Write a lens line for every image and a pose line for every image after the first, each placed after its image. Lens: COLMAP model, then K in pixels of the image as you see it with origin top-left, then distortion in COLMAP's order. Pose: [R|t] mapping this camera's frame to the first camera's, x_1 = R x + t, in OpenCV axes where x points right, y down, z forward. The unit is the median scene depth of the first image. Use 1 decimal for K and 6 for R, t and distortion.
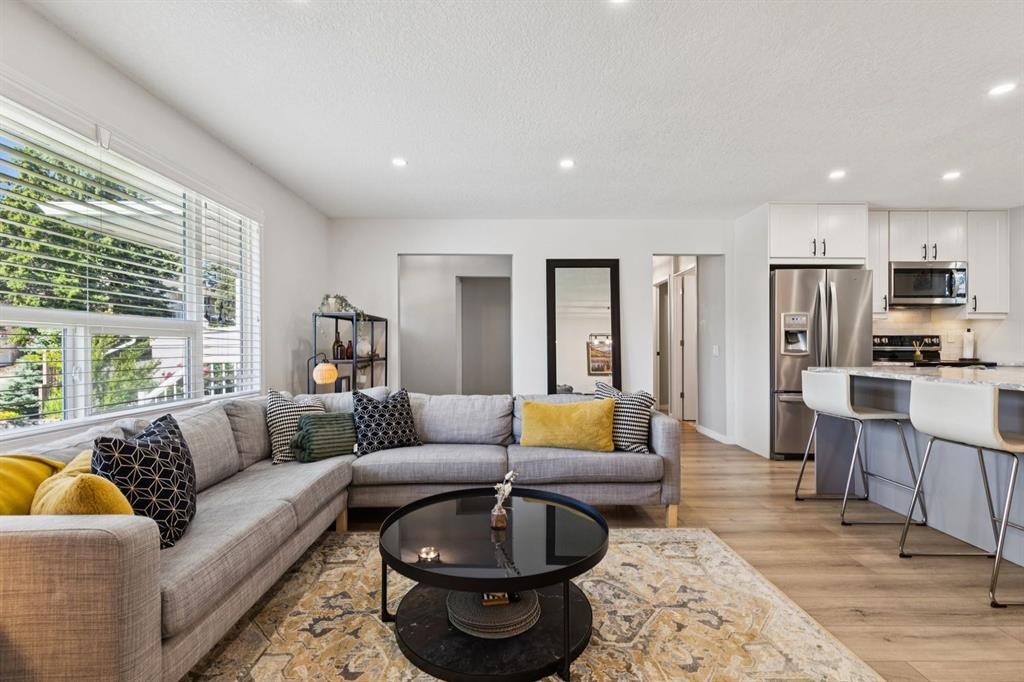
lens RADIAL K [[463.7, 0, 512.6], [0, 463.7, 342.1], [0, 0, 1]] dist [0.010166, -0.000651]
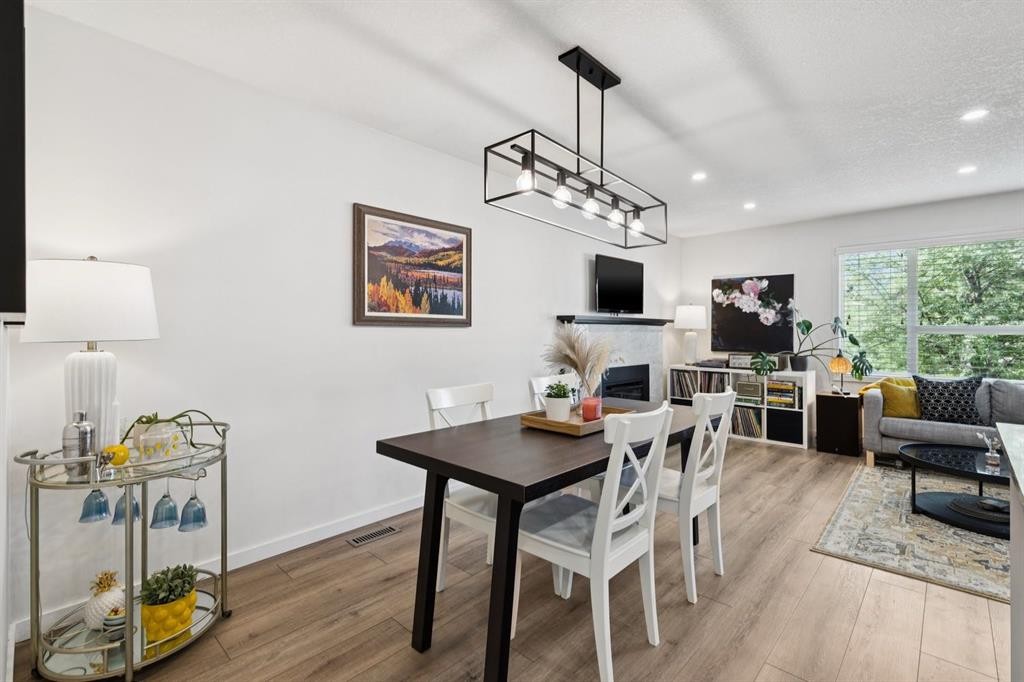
lens RADIAL K [[463.8, 0, 513.5], [0, 463.8, 331.4], [0, 0, 1]] dist [0.003232, 0.000441]
pose [[-0.698059, -0.000805, -0.716039, 1.109645], [0.002238, 0.999992, -0.003306, -0.023928], [0.716036, -0.003910, -0.698052, 0.467481]]
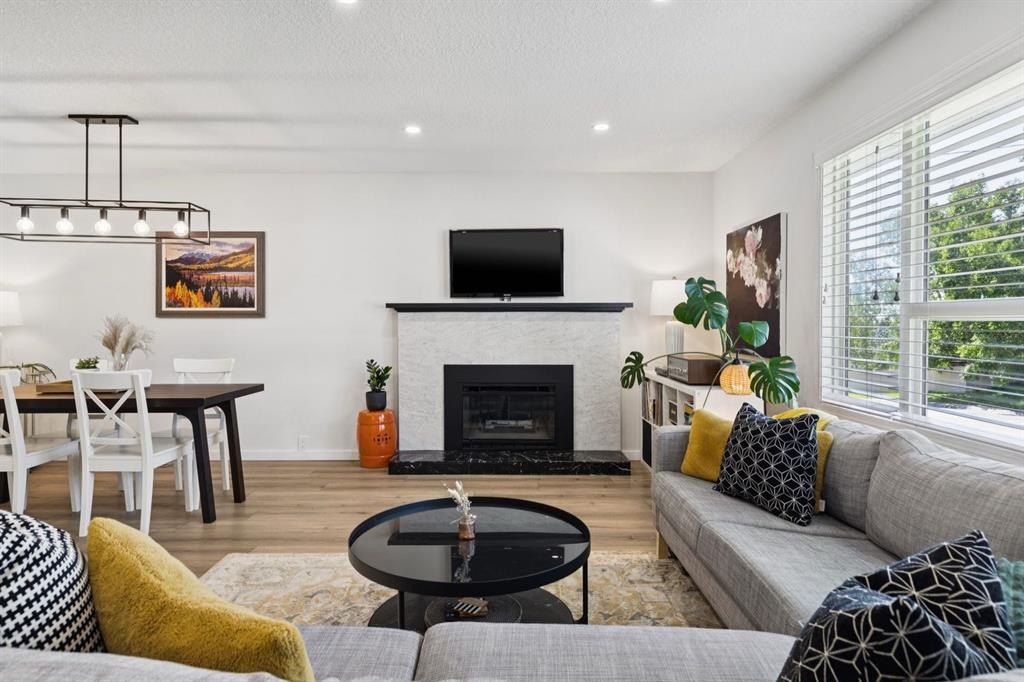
lens RADIAL K [[586.6, 0, 505.0], [0, 586.6, 328.4], [0, 0, 1]] dist [0.008725, 0.000129]
pose [[-0.999593, 0.002502, 0.028421, -0.070072], [0.002553, 0.999995, 0.001754, -0.012174], [-0.028416, 0.001826, -0.999595, 1.083459]]
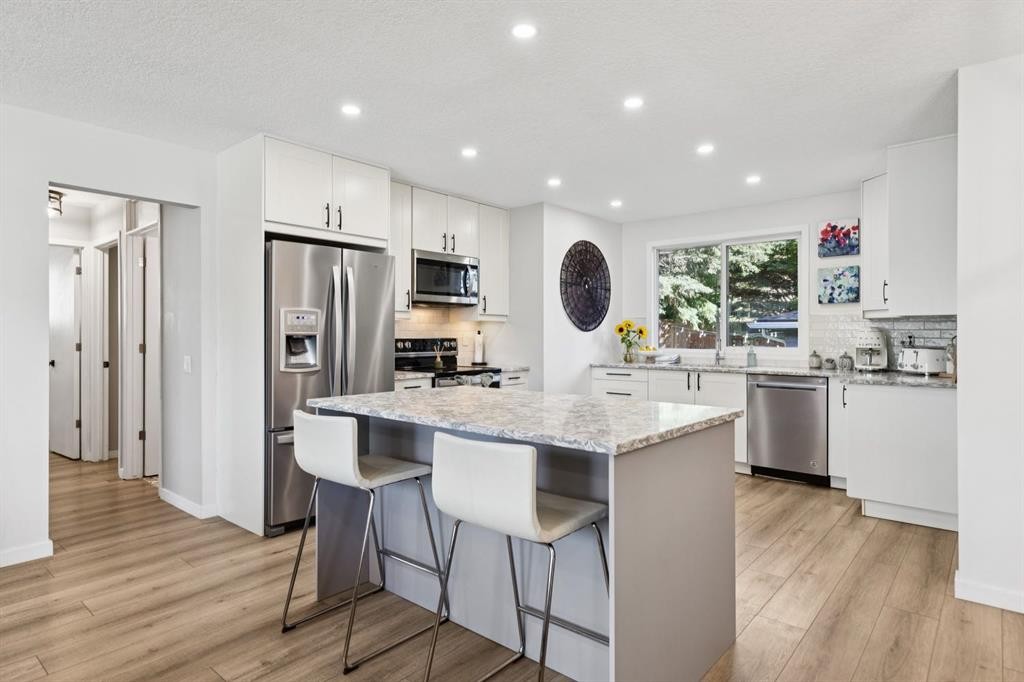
lens RADIAL K [[569.2, 0, 513.5], [0, 569.2, 329.5], [0, 0, 1]] dist [0.004681, -0.000056]
pose [[0.659628, 0.005725, 0.751570, 0.224136], [-0.002172, 0.999981, -0.005711, -0.032898], [-0.751589, 0.002135, 0.659628, 0.267482]]
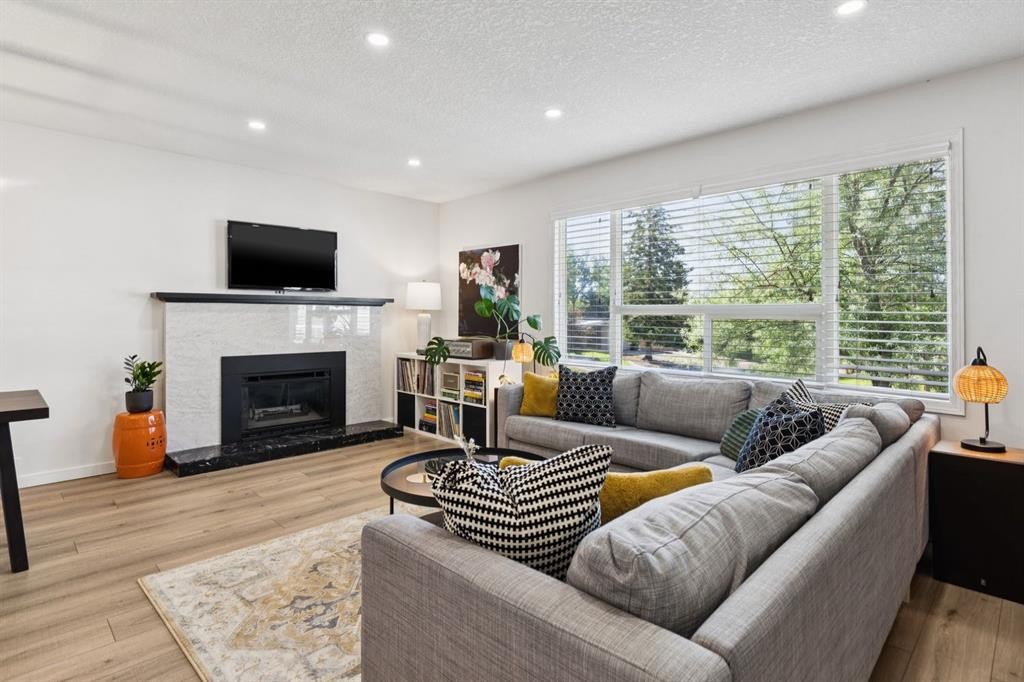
lens RADIAL K [[525.2, 0, 517.6], [0, 525.2, 312.1], [0, 0, 1]] dist [0.001773, 0.000229]
pose [[-0.719982, -0.006715, -0.693960, 0.433540], [0.001780, 0.999932, -0.011522, -0.012558], [0.693990, -0.009531, -0.719921, 1.055971]]
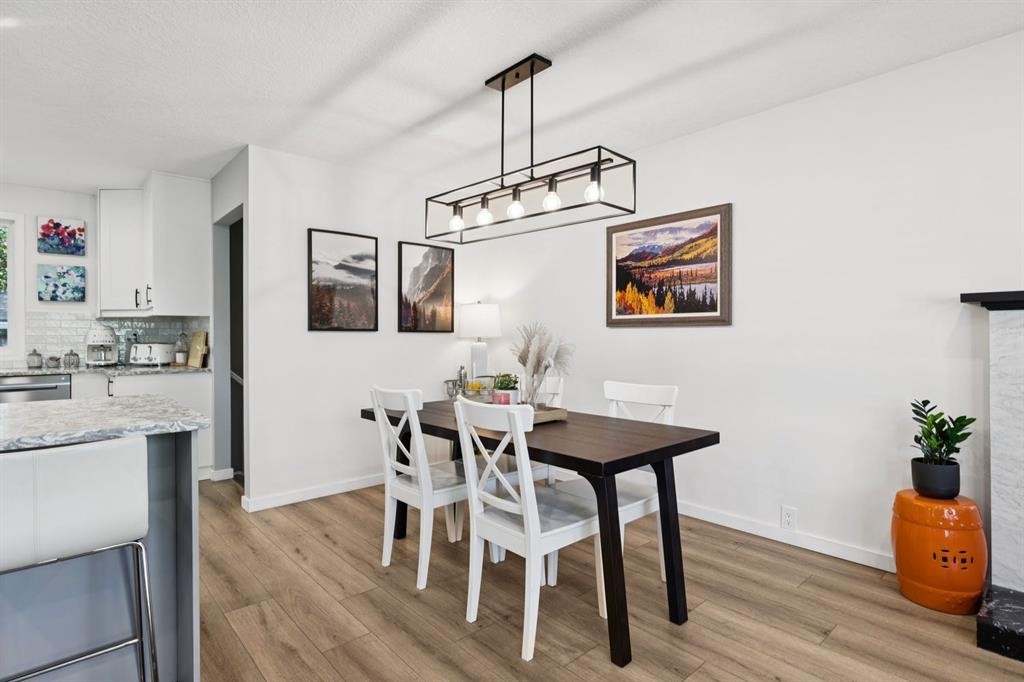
lens RADIAL K [[519.0, 0, 512.0], [0, 519.0, 341.0], [0, 0, 1]] dist [-0.001145, -0.000882]
pose [[-0.654355, -0.003072, 0.756181, 0.116203], [0.001081, 0.999987, 0.004998, -0.015466], [-0.756187, 0.004088, -0.654343, 0.571664]]
